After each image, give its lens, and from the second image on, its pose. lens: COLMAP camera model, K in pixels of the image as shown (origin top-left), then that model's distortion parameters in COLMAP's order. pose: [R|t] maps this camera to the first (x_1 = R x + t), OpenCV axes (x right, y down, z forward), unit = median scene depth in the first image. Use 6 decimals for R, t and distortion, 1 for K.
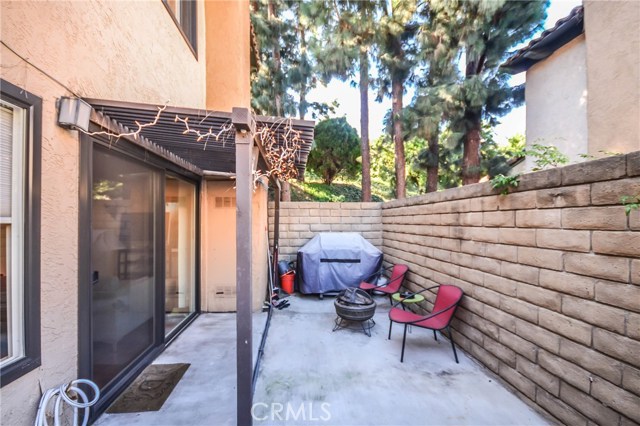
lens RADIAL K [[288.8, 0, 309.5], [0, 288.8, 224.6], [0, 0, 1]] dist [-0.001198, -0.000165]
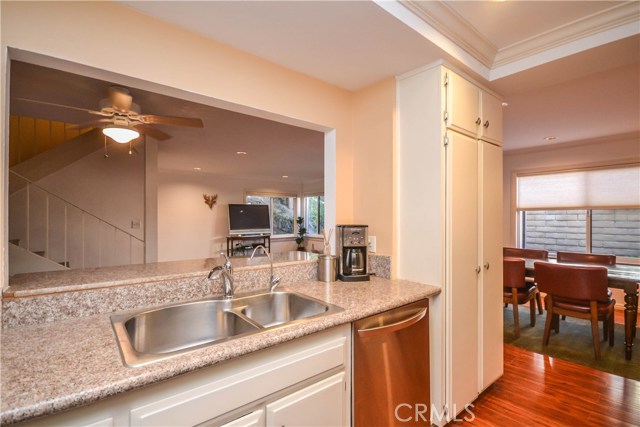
lens RADIAL K [[296.3, 0, 306.1], [0, 296.3, 215.4], [0, 0, 1]] dist [-0.003963, -0.000802]
pose [[0.821919, 0.002193, 0.569600, -1.943994], [0.004989, 0.999927, -0.011048, 0.026320], [-0.569582, 0.011922, 0.821848, -0.179833]]
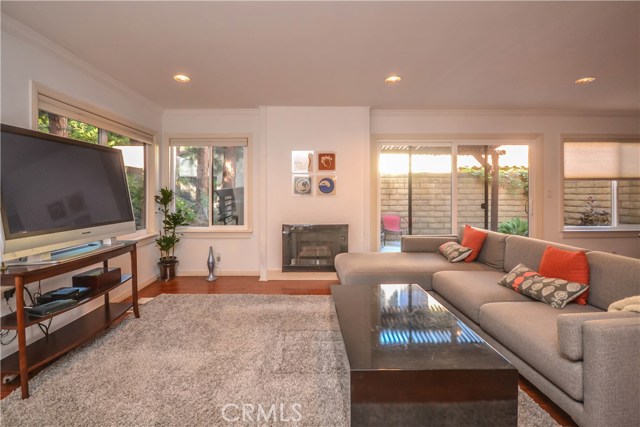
lens RADIAL K [[289.9, 0, 304.2], [0, 289.9, 195.7], [0, 0, 1]] dist [-0.003455, -0.000552]
pose [[0.064870, -0.003865, 0.997886, -1.602631], [0.011446, 0.999930, 0.003129, 0.038792], [-0.997828, 0.011219, 0.064910, 1.303885]]
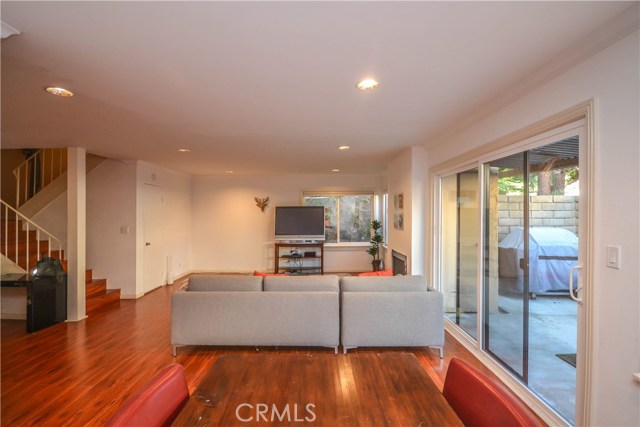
lens RADIAL K [[291.6, 0, 315.6], [0, 291.6, 212.7], [0, 0, 1]] dist [-0.003388, -0.000886]
pose [[0.996898, -0.001998, -0.078673, -0.810189], [0.000808, 0.999885, -0.015151, -0.010908], [0.078695, 0.015040, 0.996785, -0.007146]]
